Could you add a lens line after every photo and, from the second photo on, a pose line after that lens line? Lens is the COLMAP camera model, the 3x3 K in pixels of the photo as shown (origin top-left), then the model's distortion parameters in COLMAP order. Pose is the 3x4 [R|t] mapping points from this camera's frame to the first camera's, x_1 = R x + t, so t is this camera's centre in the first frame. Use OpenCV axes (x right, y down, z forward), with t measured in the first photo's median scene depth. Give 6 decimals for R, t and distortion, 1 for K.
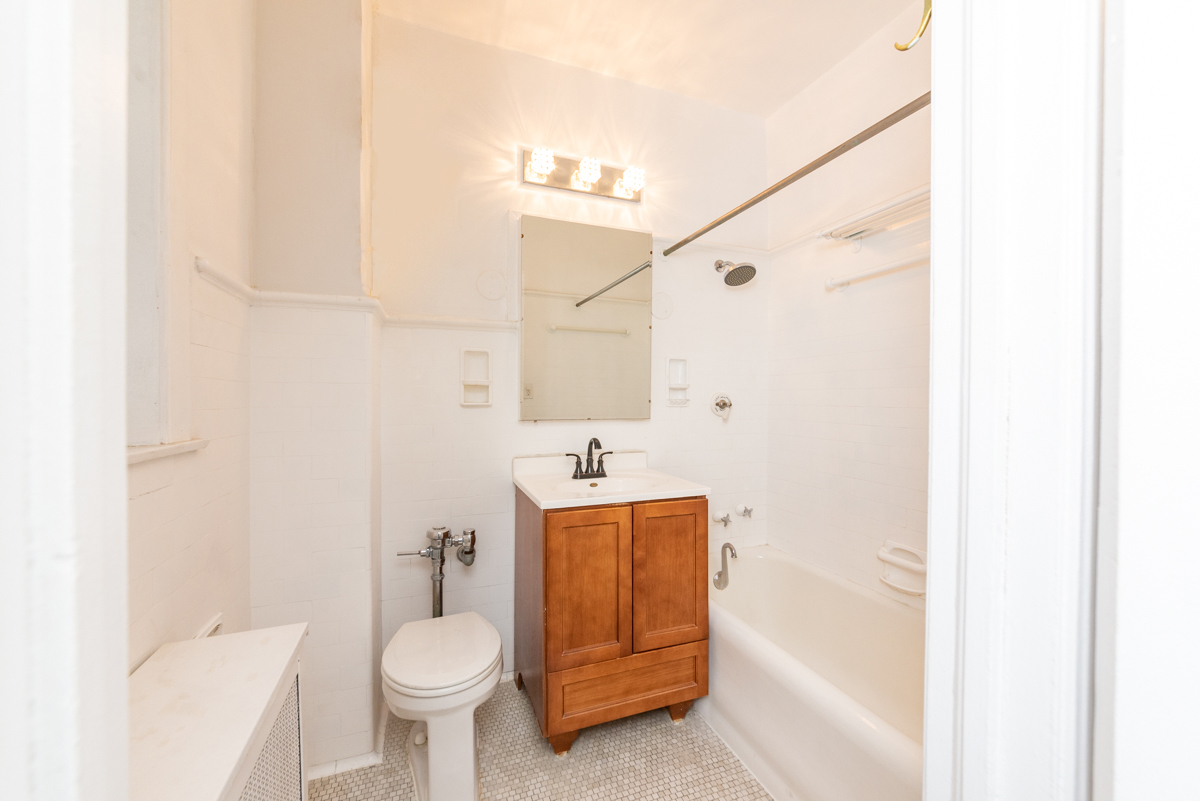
lens RADIAL K [[447.0, 0, 600.8], [0, 447.0, 399.6], [0, 0, 1]] dist [-0.008615, 0.000416]
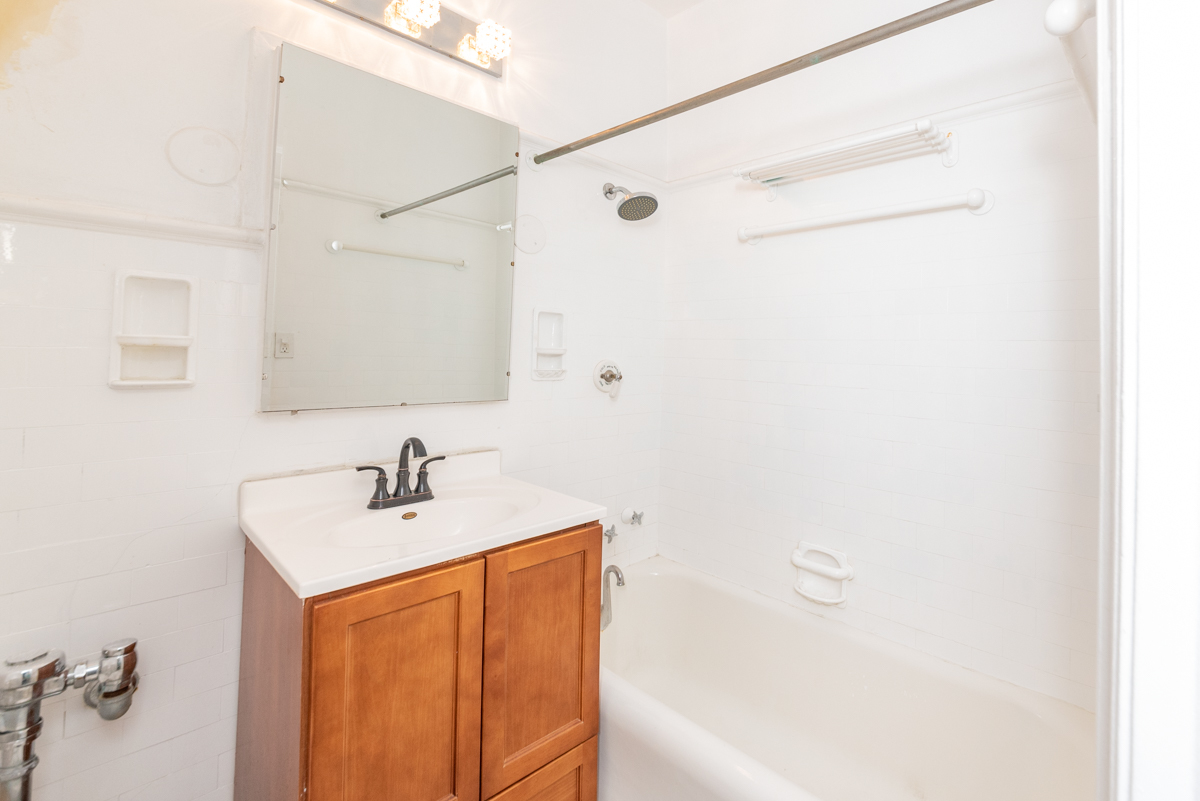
lens RADIAL K [[447.0, 0, 641.2], [0, 447.0, 314.4], [0, 0, 1]] dist [-0.008615, 0.000416]
pose [[0.875128, 0.031354, 0.482875, -0.042403], [-0.020789, 0.999413, -0.027218, -0.073912], [-0.483446, 0.013781, 0.875266, 0.326135]]
